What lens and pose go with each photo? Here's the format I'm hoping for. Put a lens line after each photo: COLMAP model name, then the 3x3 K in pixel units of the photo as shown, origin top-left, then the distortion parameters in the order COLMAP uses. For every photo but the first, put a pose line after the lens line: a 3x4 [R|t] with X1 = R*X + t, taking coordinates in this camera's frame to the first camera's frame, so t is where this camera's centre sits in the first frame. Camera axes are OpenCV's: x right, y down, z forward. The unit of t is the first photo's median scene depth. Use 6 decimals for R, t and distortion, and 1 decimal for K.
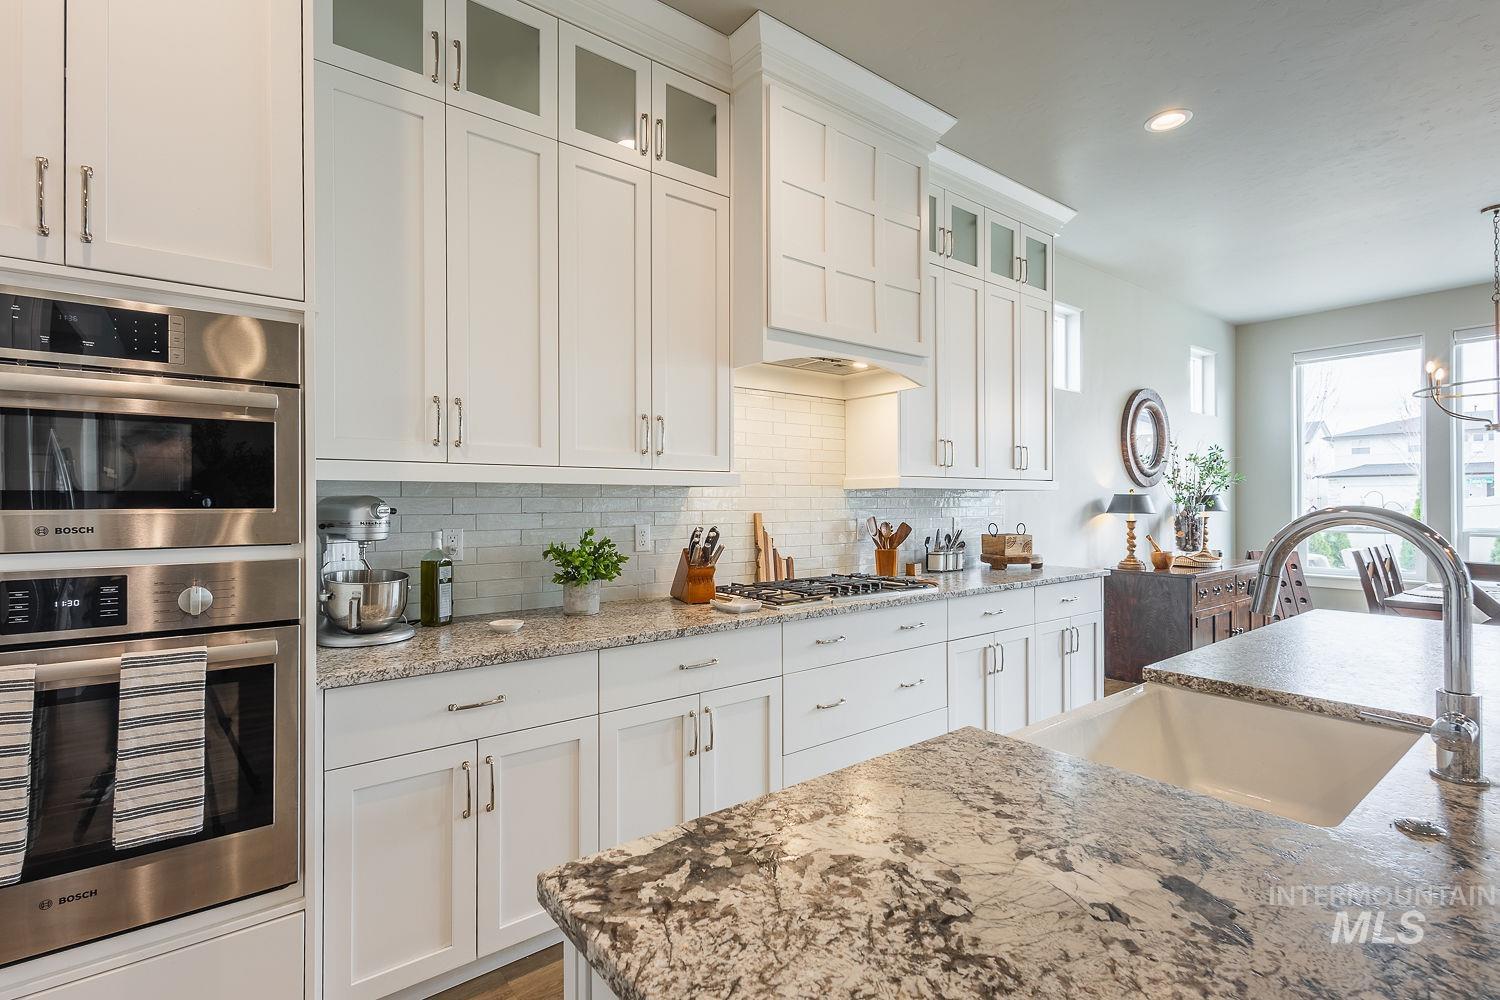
lens RADIAL K [[699.5, 0, 751.3], [0, 699.5, 500.7], [0, 0, 1]] dist [0.008548, -0.002046]
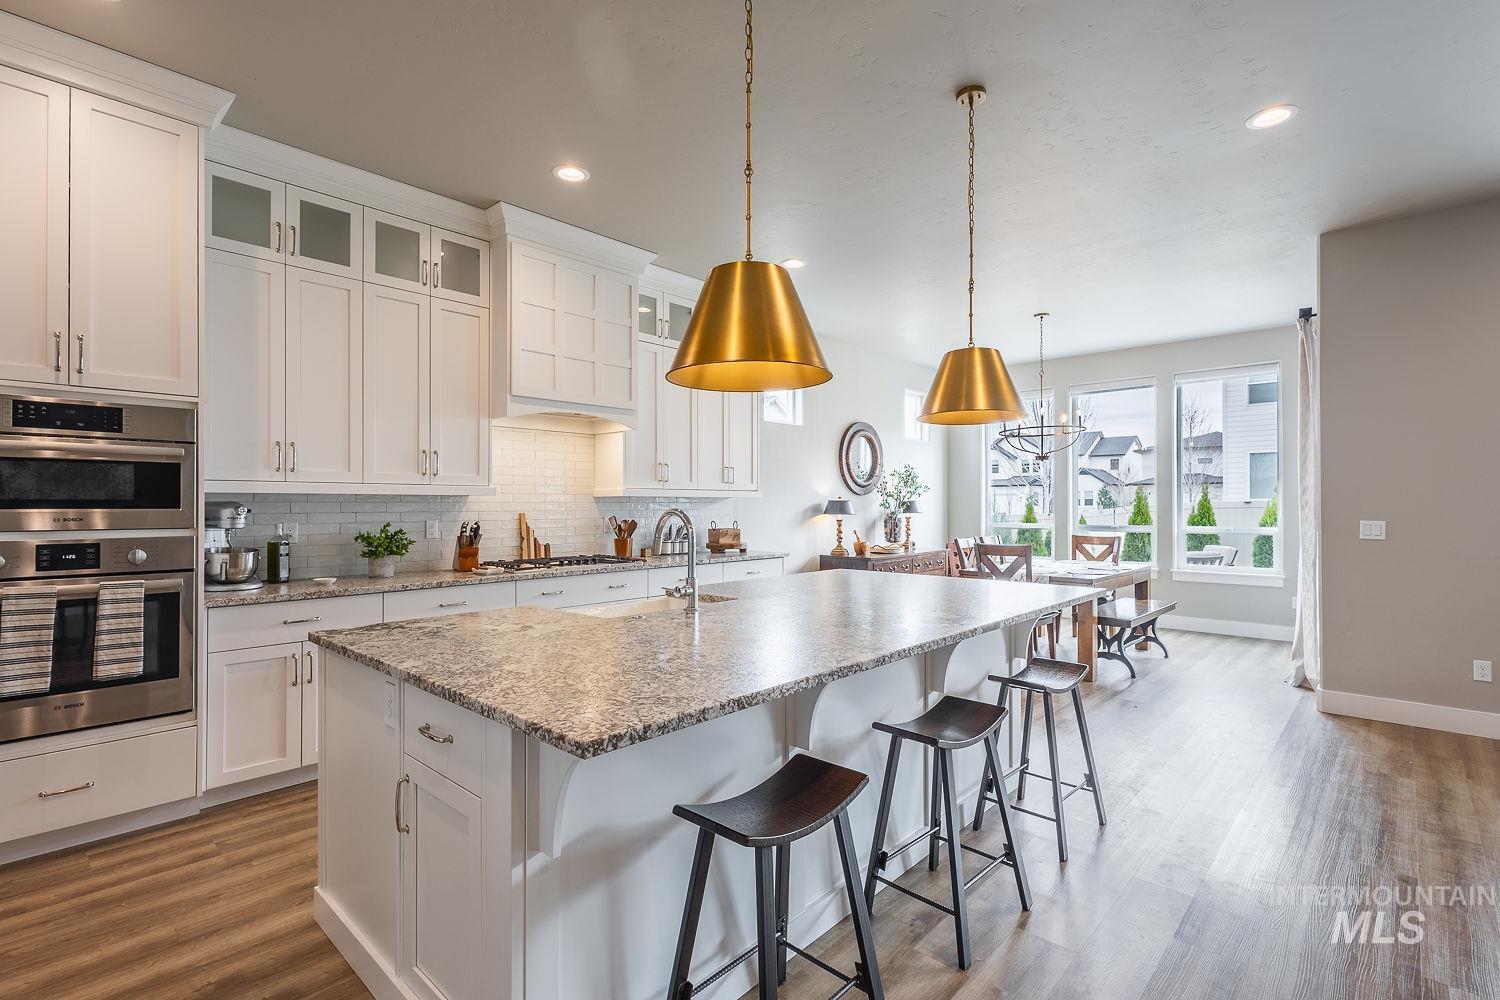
lens RADIAL K [[699.5, 0, 755.4], [0, 699.5, 501.1], [0, 0, 1]] dist [0.008548, -0.002046]
pose [[0.986093, 0.003828, 0.166152, 0.395810], [-0.003279, 0.999988, -0.003579, -0.006028], [-0.166163, 0.002984, 0.986094, -0.840069]]
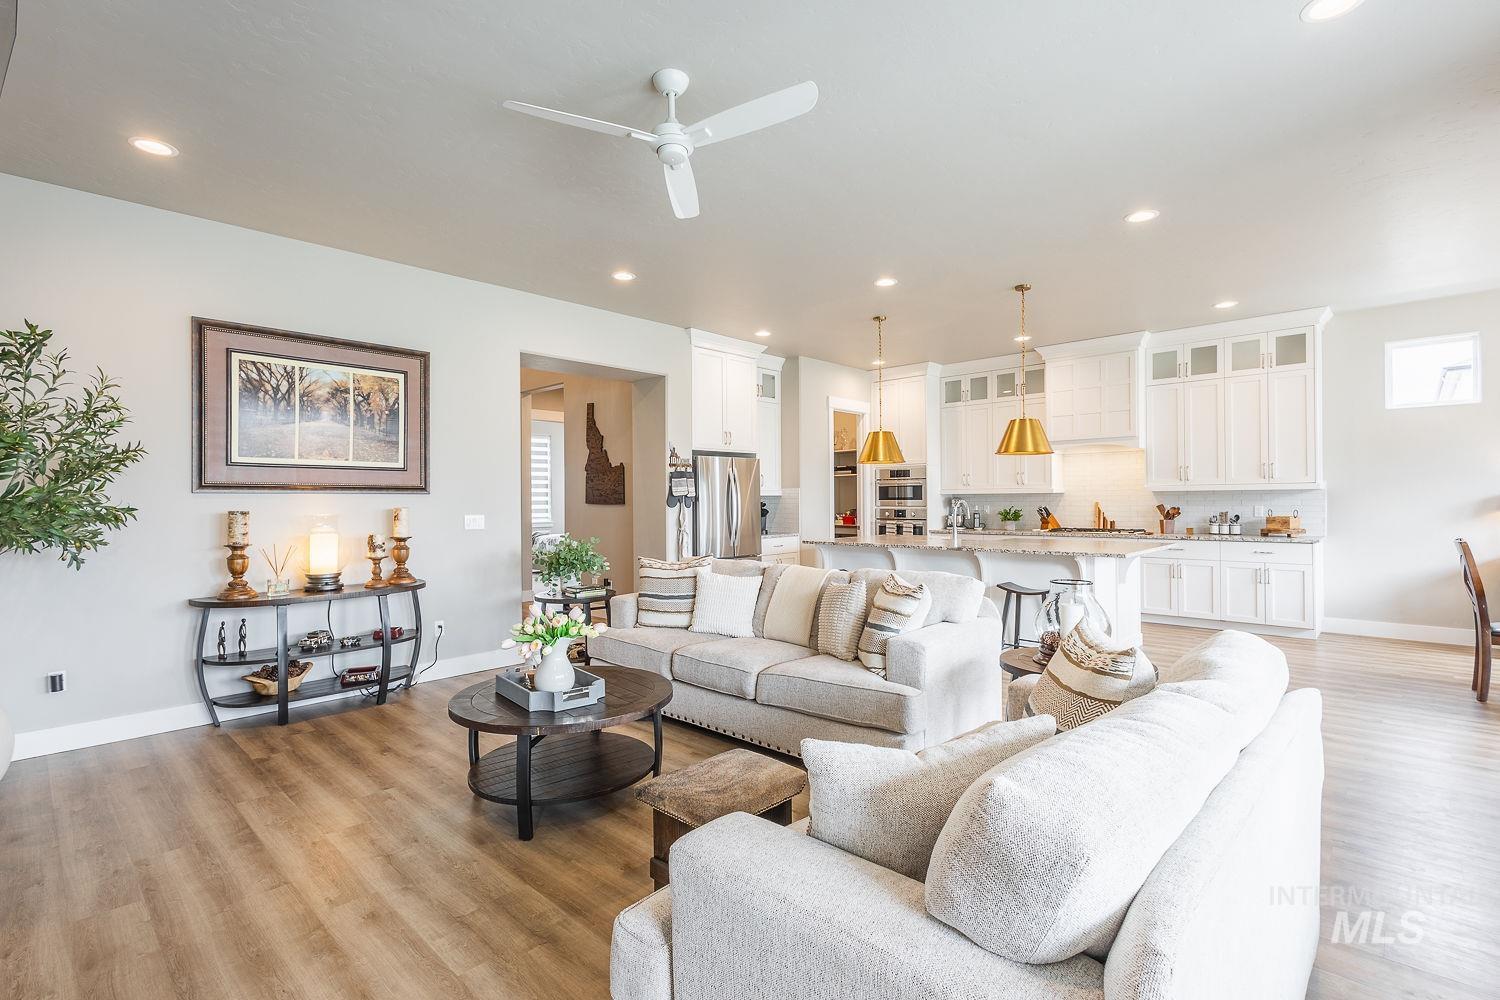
lens RADIAL K [[699.5, 0, 767.1], [0, 699.5, 493.6], [0, 0, 1]] dist [0.008548, -0.002046]
pose [[0.173068, -0.006721, -0.984887, 3.664689], [0.009938, 0.999938, -0.005077, -0.019037], [0.984860, -0.008909, 0.173124, -0.968362]]
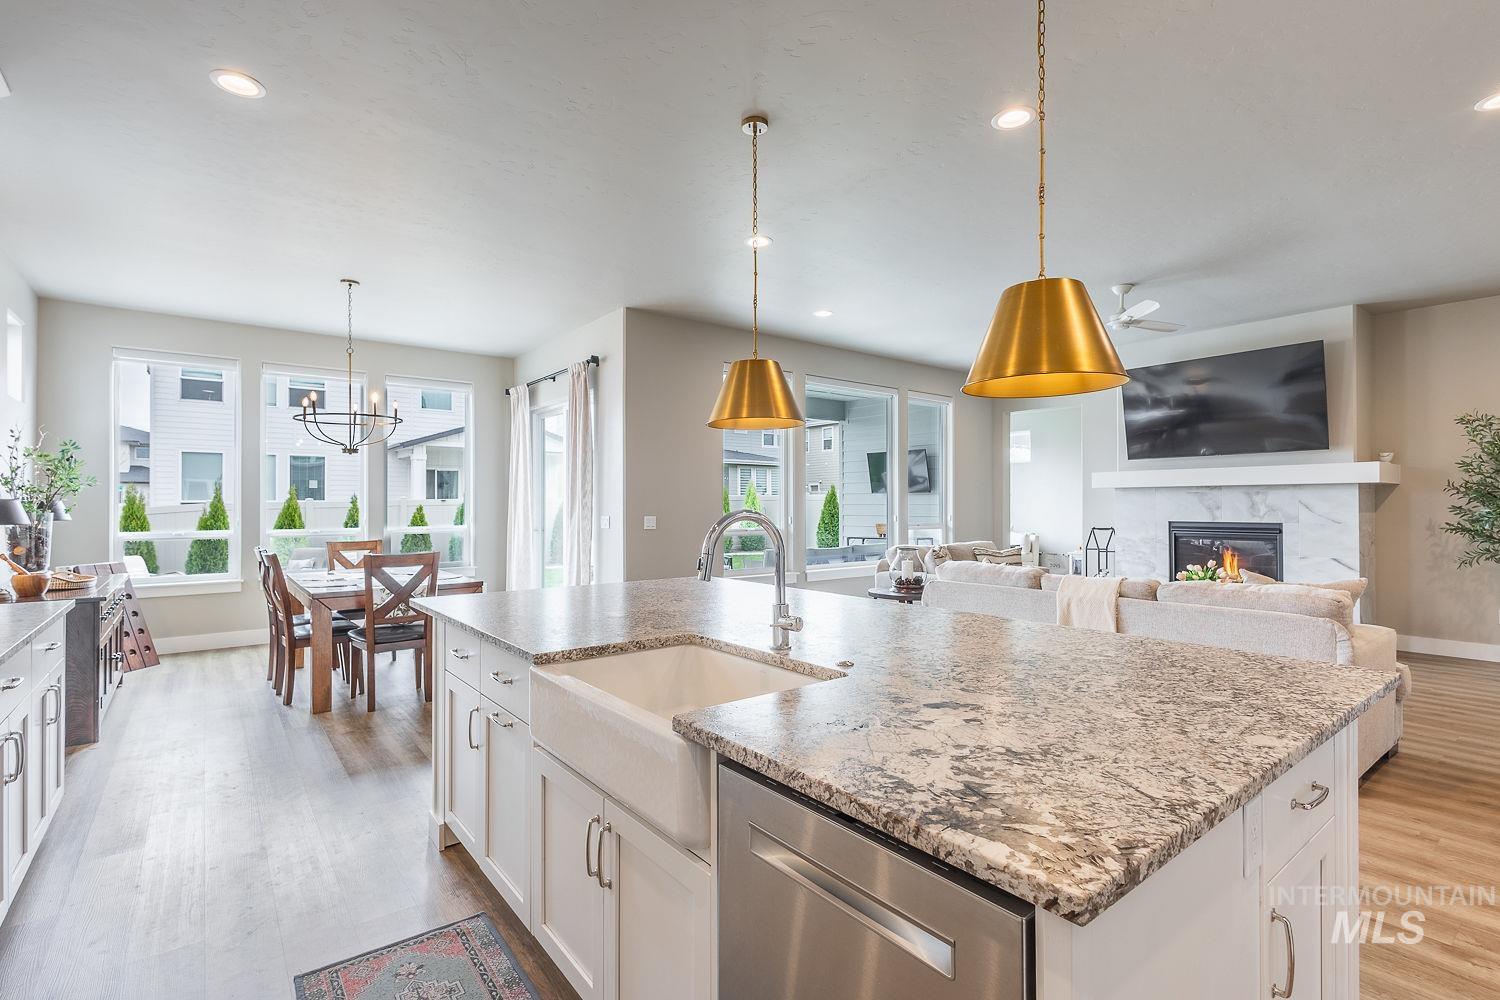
lens RADIAL K [[699.5, 0, 753.6], [0, 699.5, 502.6], [0, 0, 1]] dist [0.008548, -0.002046]
pose [[-0.013201, 0.007964, 0.999881, -0.487369], [-0.000018, 0.999968, -0.007965, 0.003239], [-0.999913, -0.000123, -0.013200, 0.569539]]
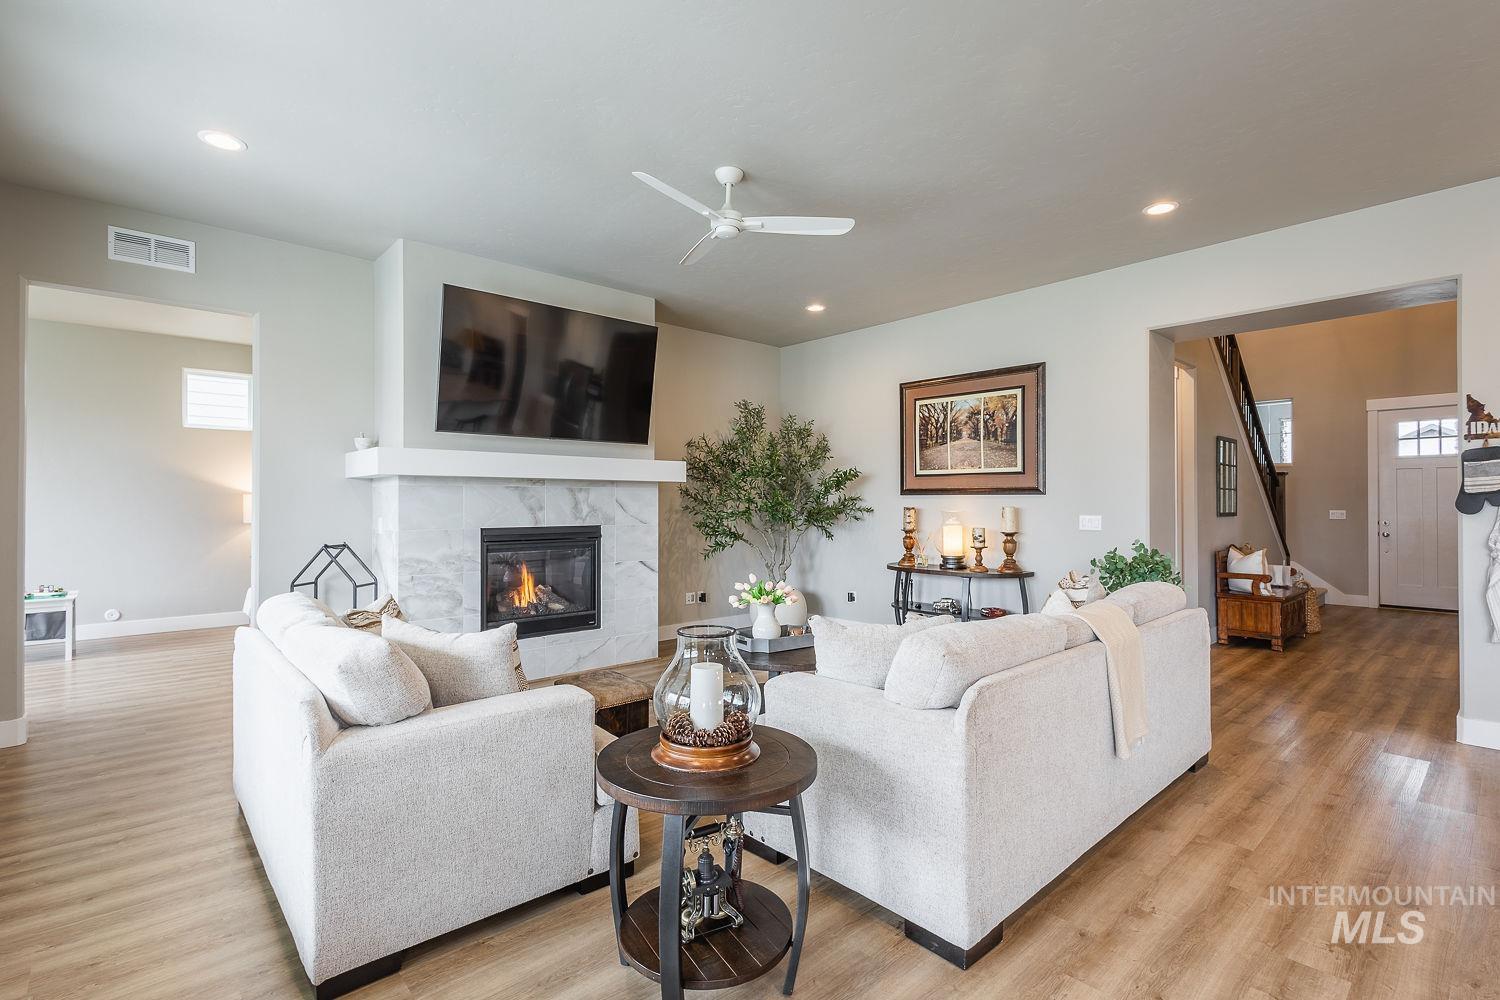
lens RADIAL K [[699.5, 0, 742.1], [0, 699.5, 502.8], [0, 0, 1]] dist [0.008548, -0.002046]
pose [[-0.996648, 0.004067, -0.081705, 2.341372], [0.004445, 0.999980, -0.004451, -0.003405], [0.081685, -0.004800, -0.996647, 0.890125]]
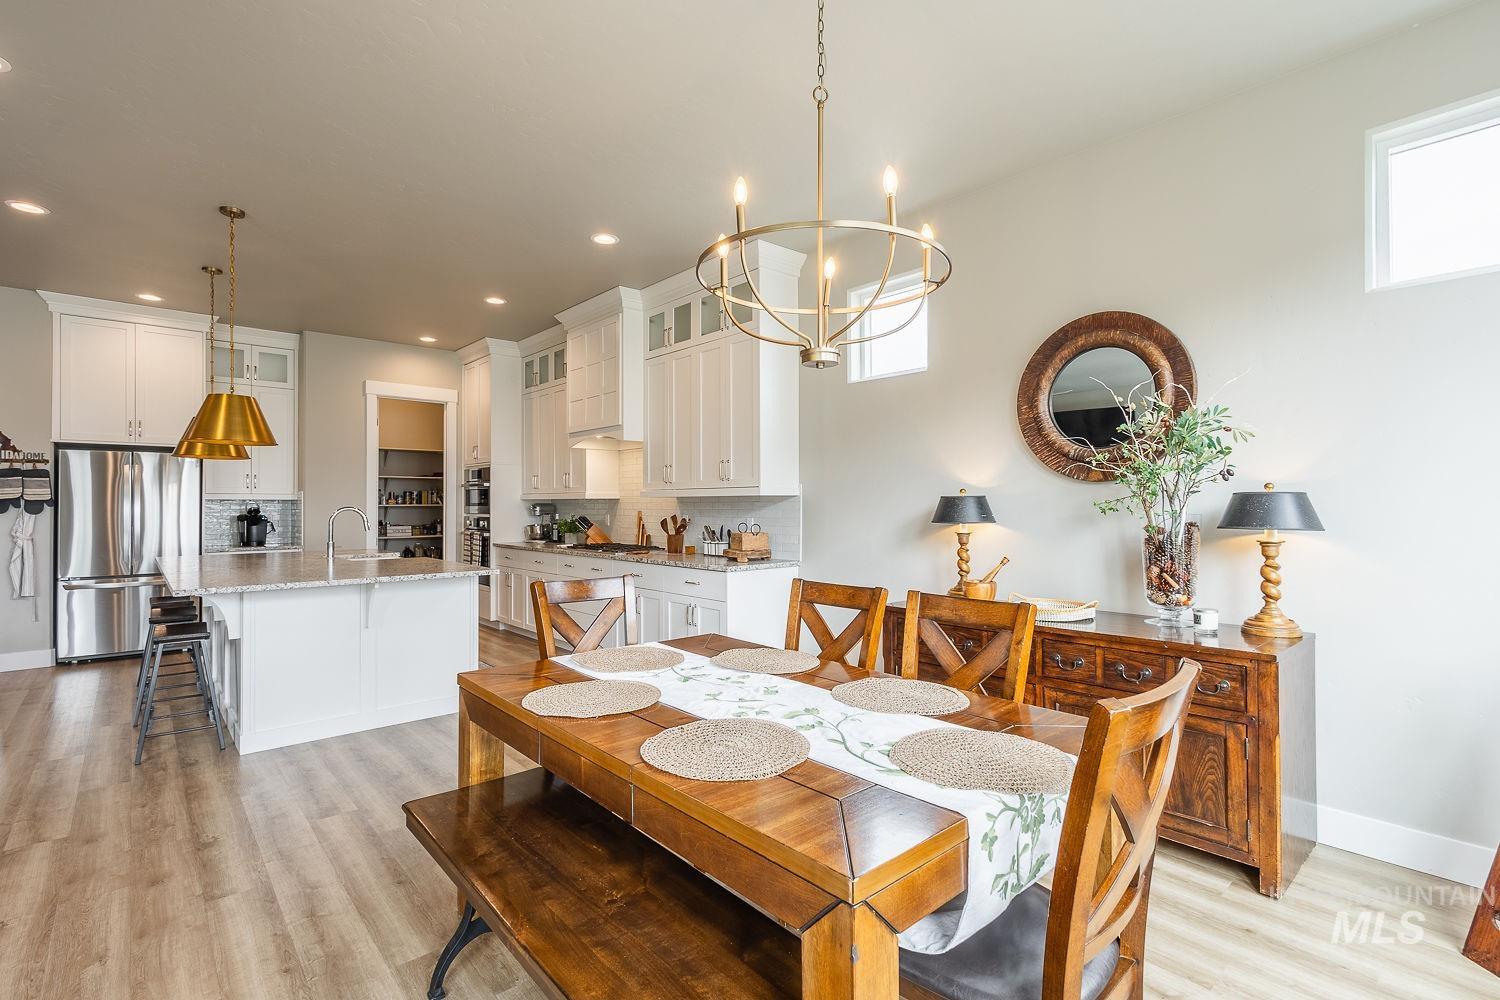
lens RADIAL K [[699.5, 0, 777.4], [0, 699.5, 506.3], [0, 0, 1]] dist [0.008548, -0.002046]
pose [[0.082679, 0.006442, -0.996555, 3.231332], [0.002659, 0.999974, 0.006685, -0.011155], [0.996573, -0.003203, 0.082659, 1.960993]]
